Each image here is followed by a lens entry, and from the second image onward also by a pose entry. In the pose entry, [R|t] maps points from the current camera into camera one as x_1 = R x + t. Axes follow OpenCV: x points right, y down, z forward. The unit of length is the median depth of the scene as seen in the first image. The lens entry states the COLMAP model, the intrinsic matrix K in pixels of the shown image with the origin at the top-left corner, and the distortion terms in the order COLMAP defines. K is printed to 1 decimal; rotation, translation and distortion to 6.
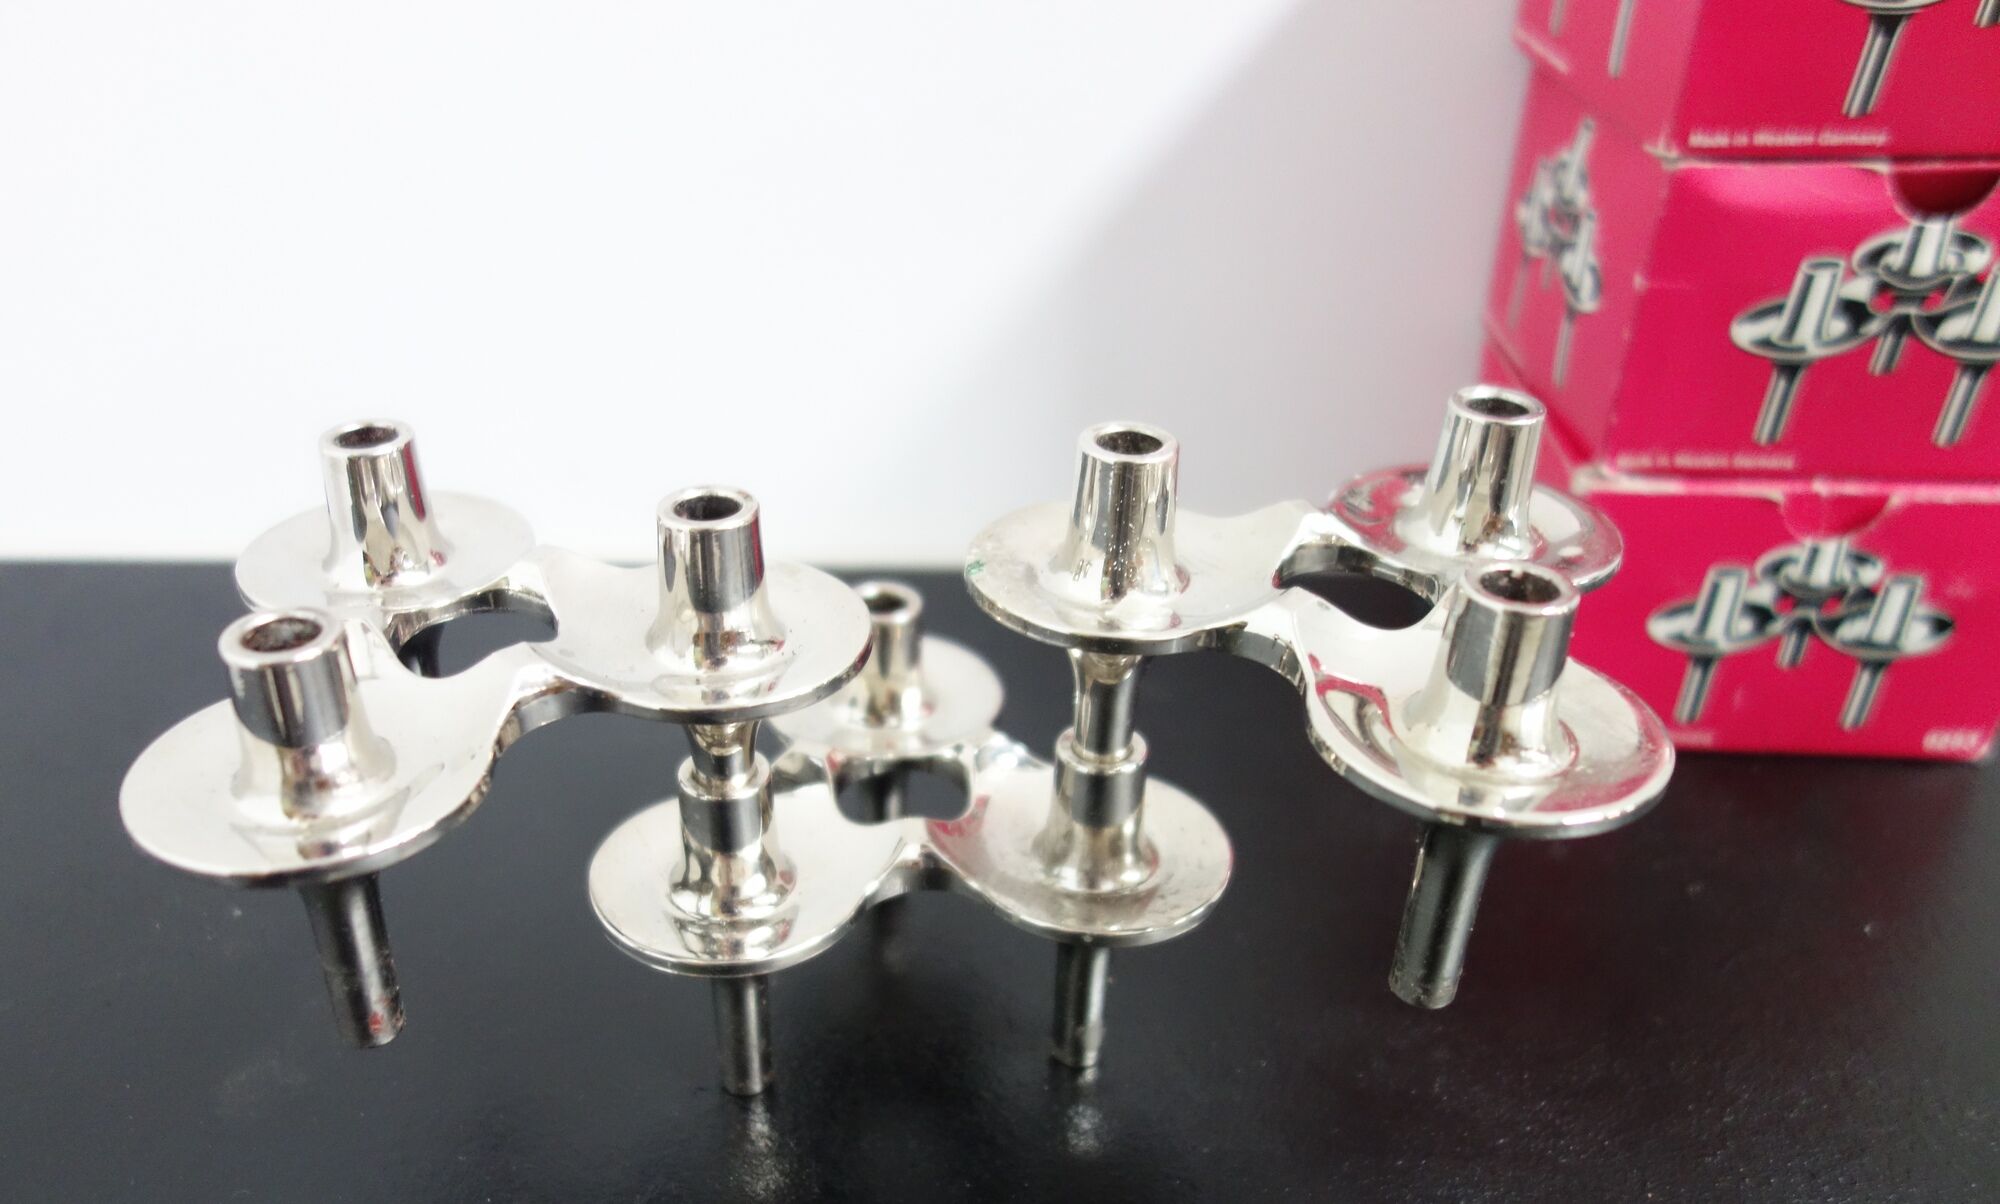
lens RADIAL K [[1401.7, 0, 983.3], [0, 1401.7, 595.6], [0, 0, 1]] dist [0.021210, -0.007233]
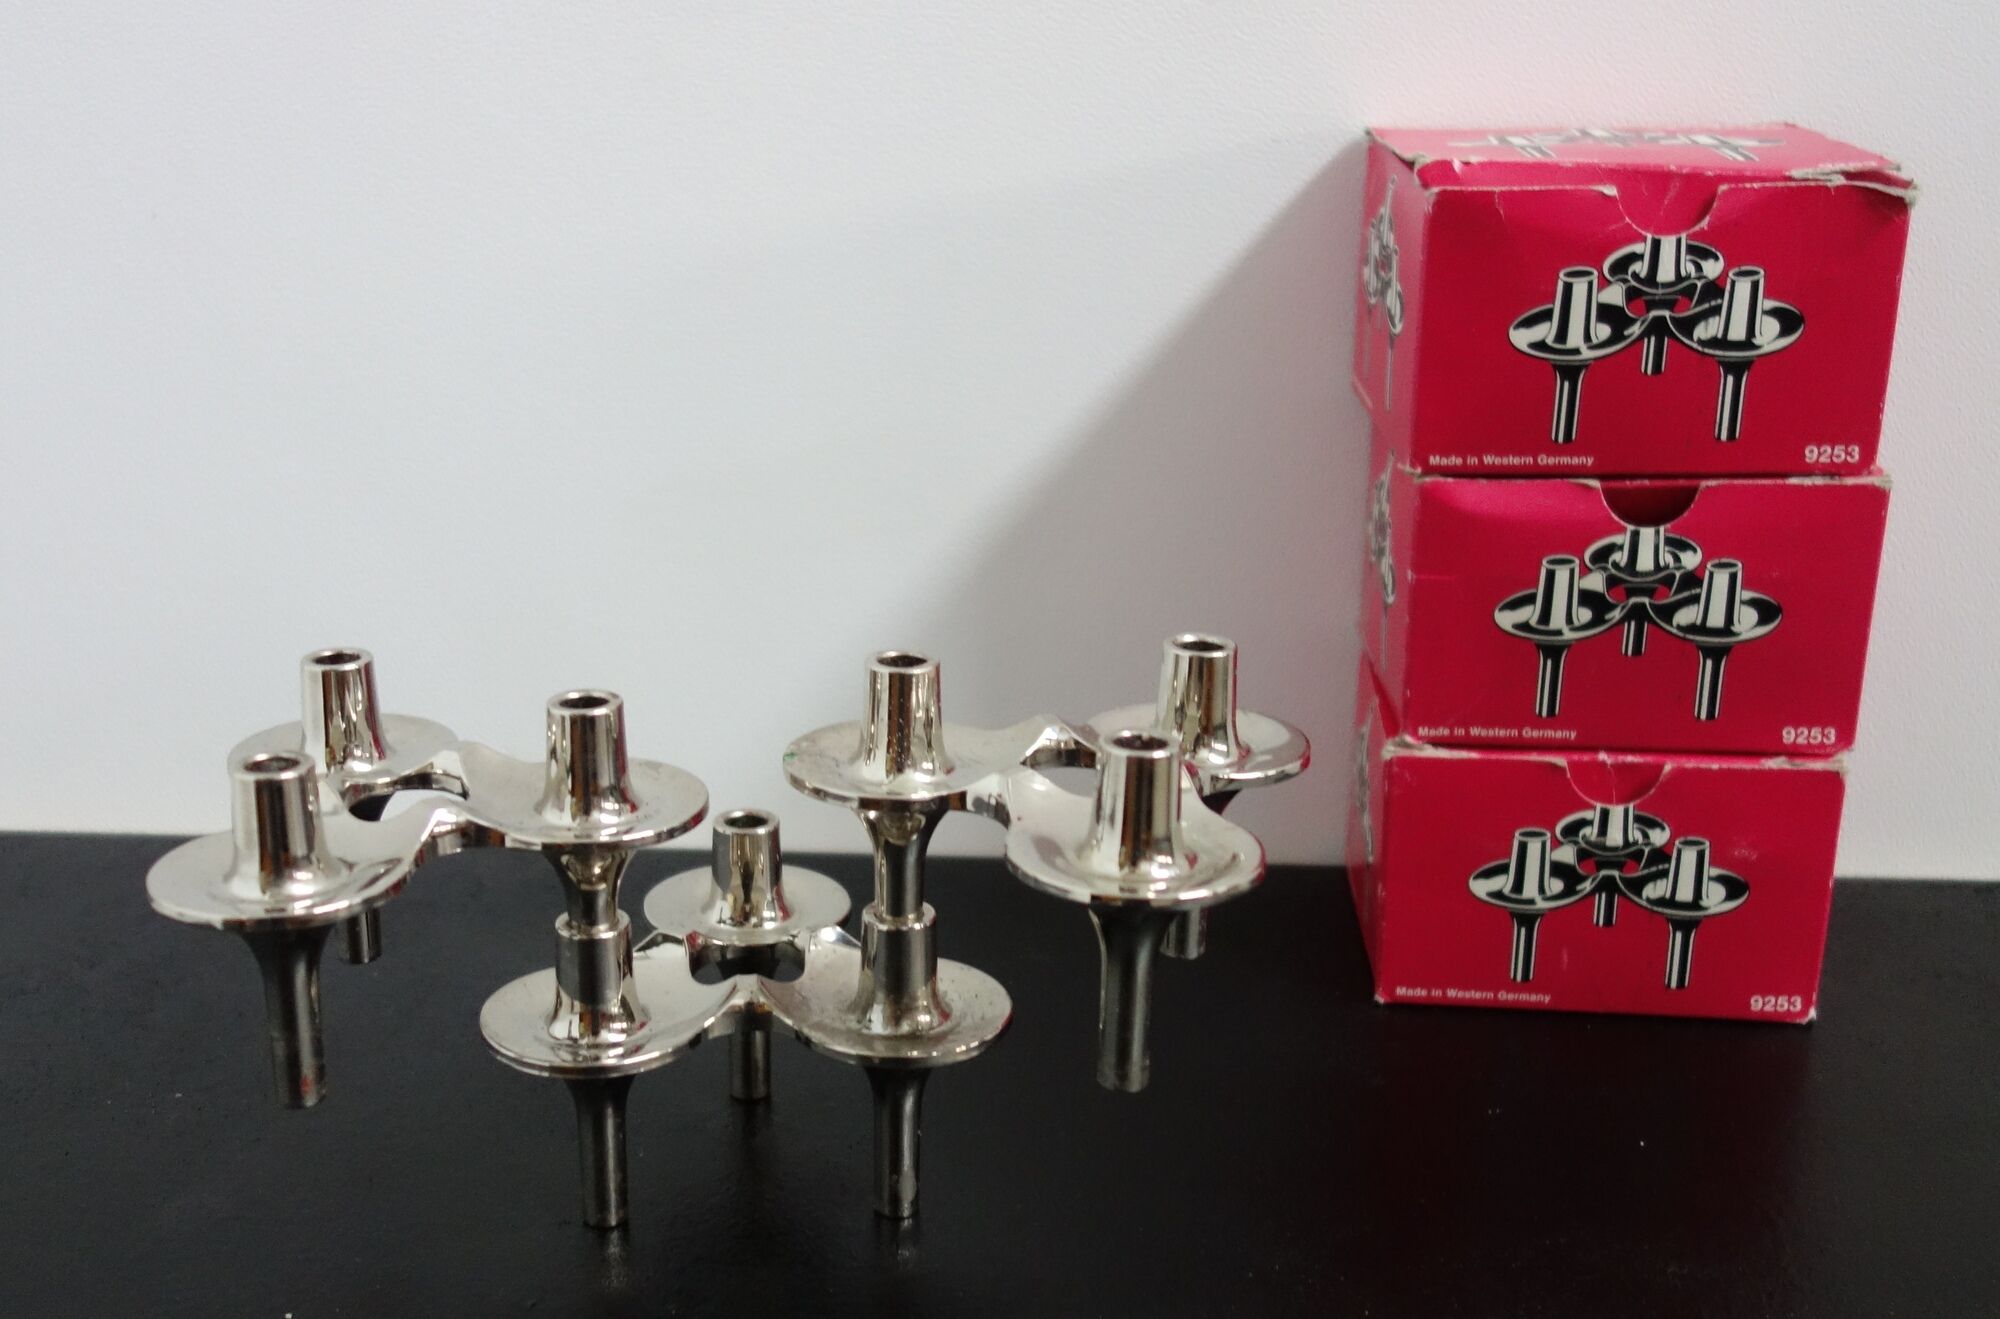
lens RADIAL K [[1636.1, 0, 1000.9], [0, 1636.1, 668.6], [0, 0, 1]] dist [0.049225, 0.002086]
pose [[0.999935, 0.005766, -0.009886, 0.175892], [-0.007637, 0.979517, -0.201217, 0.175955], [0.008523, 0.201280, 0.979497, -0.445827]]
